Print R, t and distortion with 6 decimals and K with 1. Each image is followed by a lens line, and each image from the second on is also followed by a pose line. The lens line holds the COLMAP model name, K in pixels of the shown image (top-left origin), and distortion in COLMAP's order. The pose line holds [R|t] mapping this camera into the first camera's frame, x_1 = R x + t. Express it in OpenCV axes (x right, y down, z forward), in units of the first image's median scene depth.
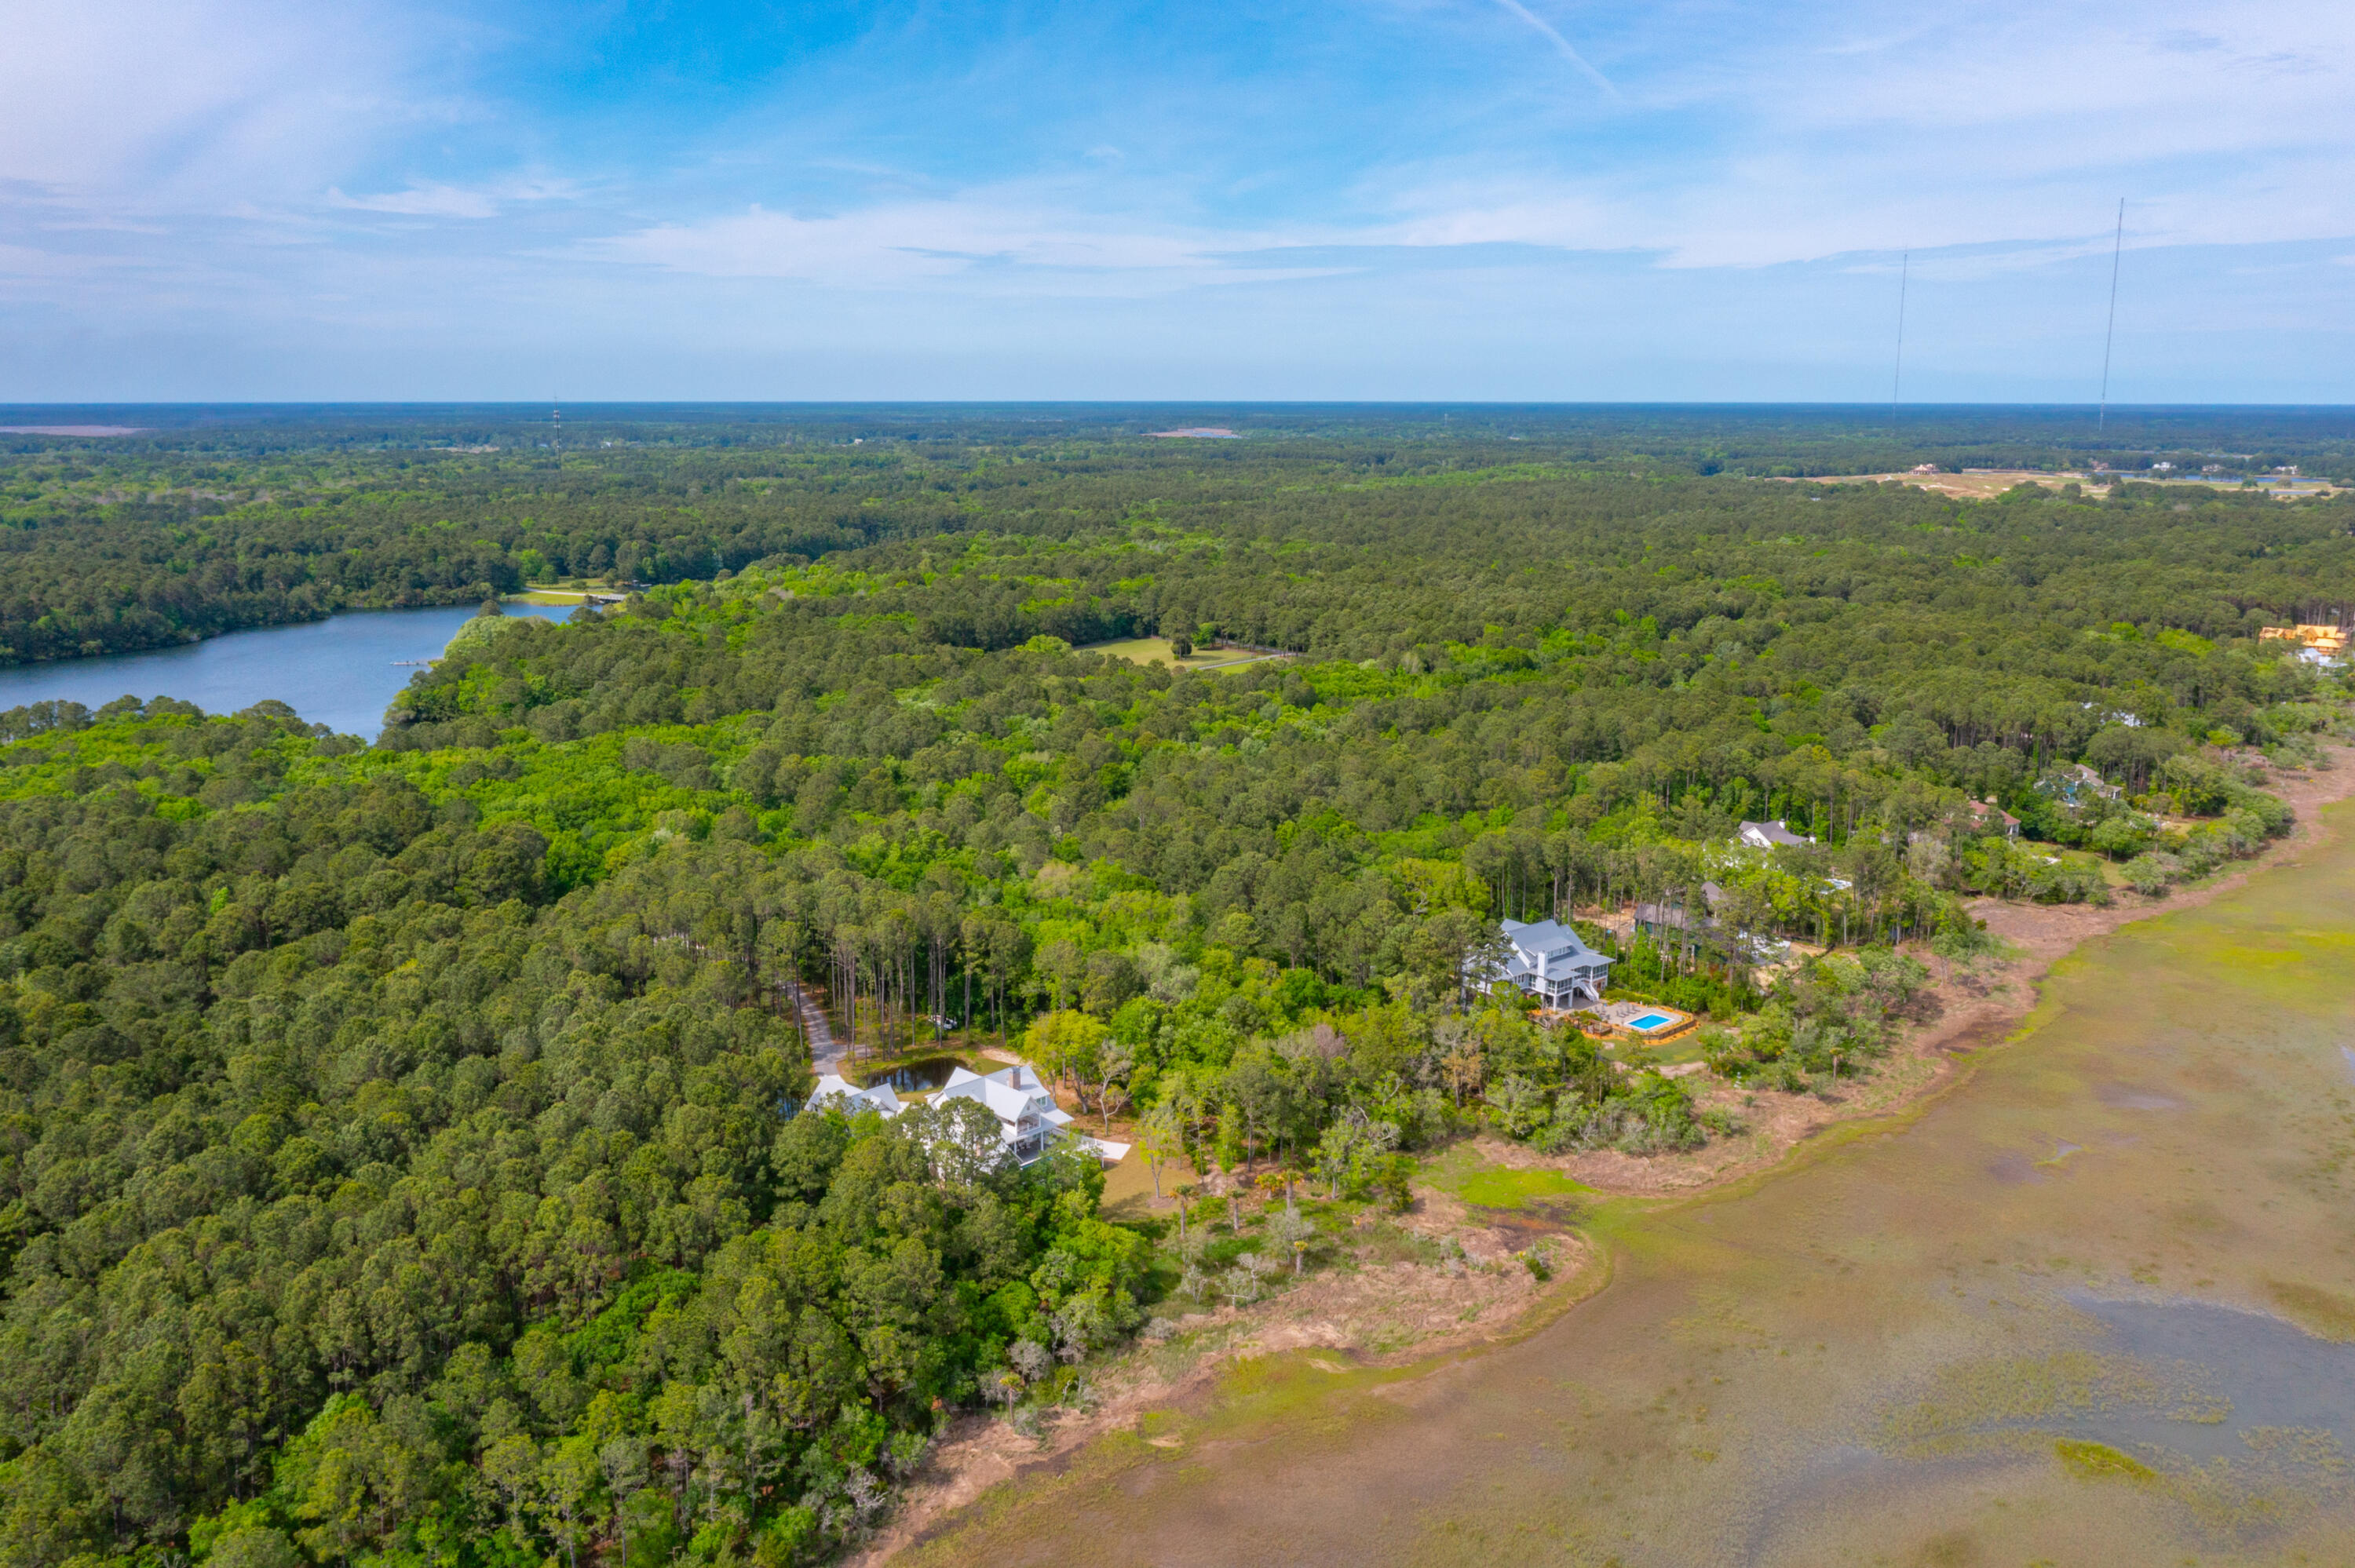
lens RADIAL K [[2065.3, 0, 1172.2], [0, 2065.3, 783.8], [0, 0, 1]] dist [-0.001072, 0.016104]
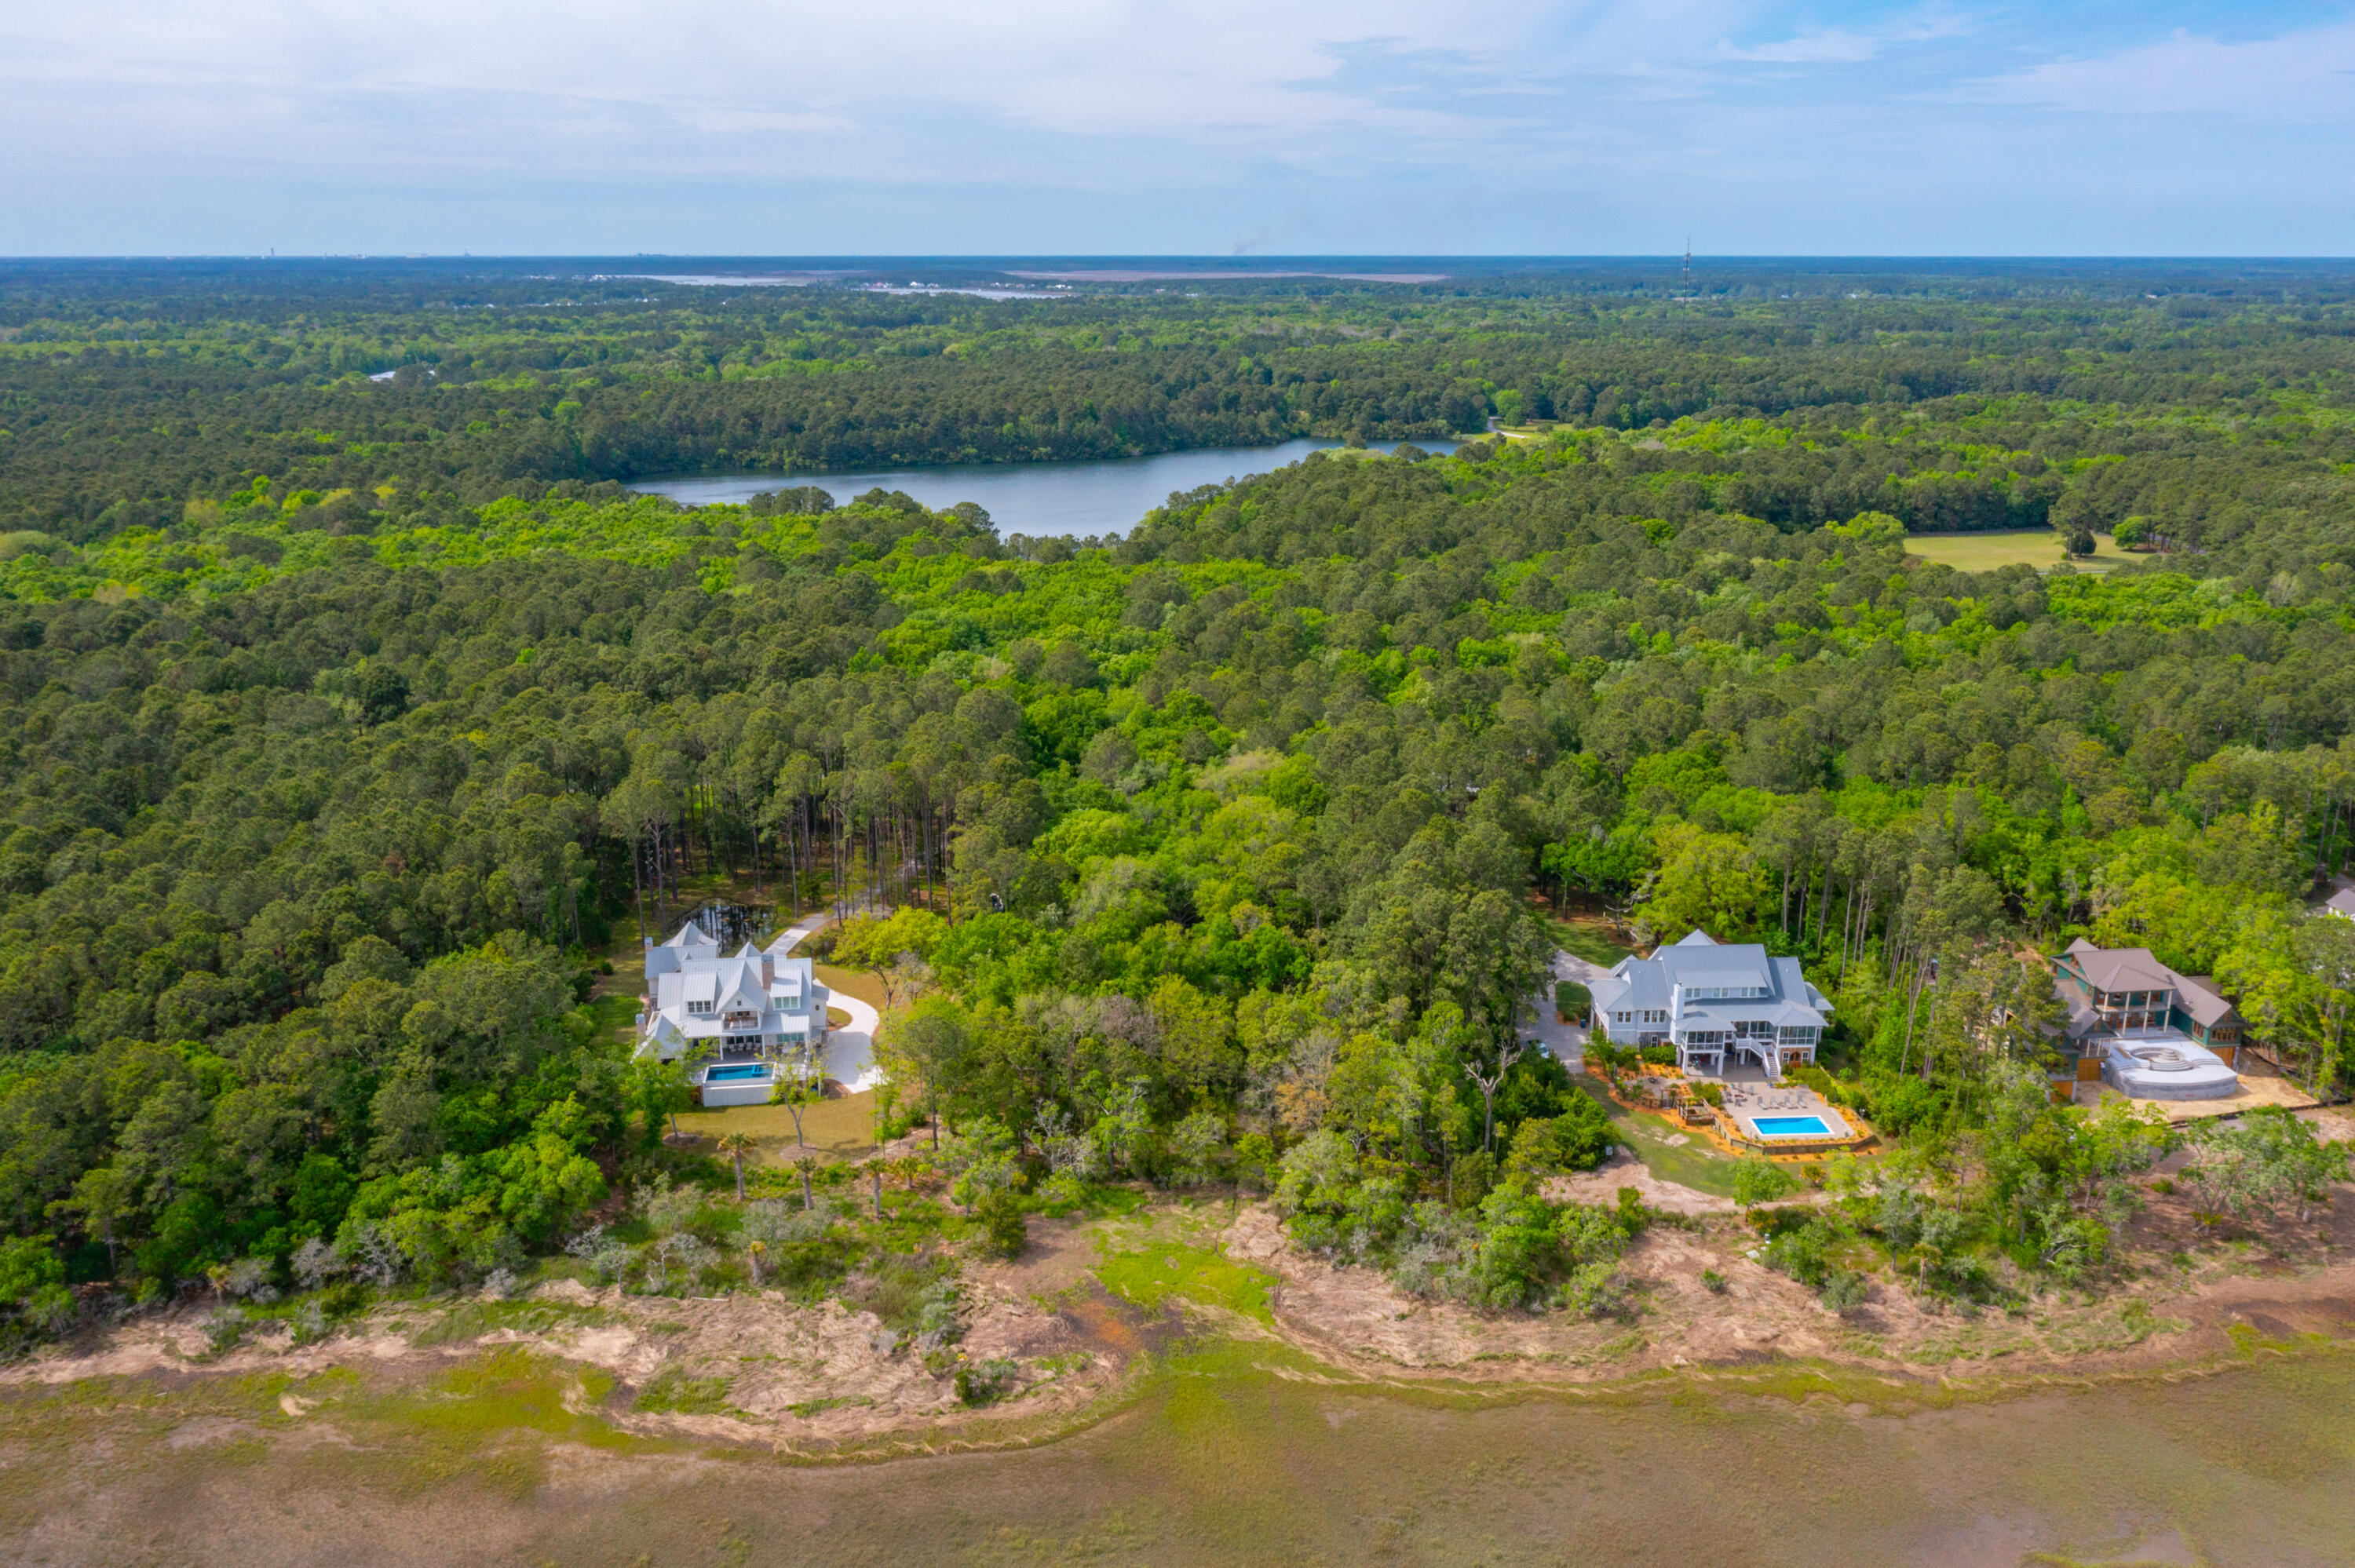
lens RADIAL K [[2065.3, 0, 1186.1], [0, 2065.3, 789.5], [0, 0, 1]] dist [-0.001072, 0.016104]
pose [[0.762240, 0.165939, -0.625664, 0.214161], [-0.127162, 0.986135, 0.106623, -0.014480], [0.634682, -0.001712, 0.772772, 0.177002]]
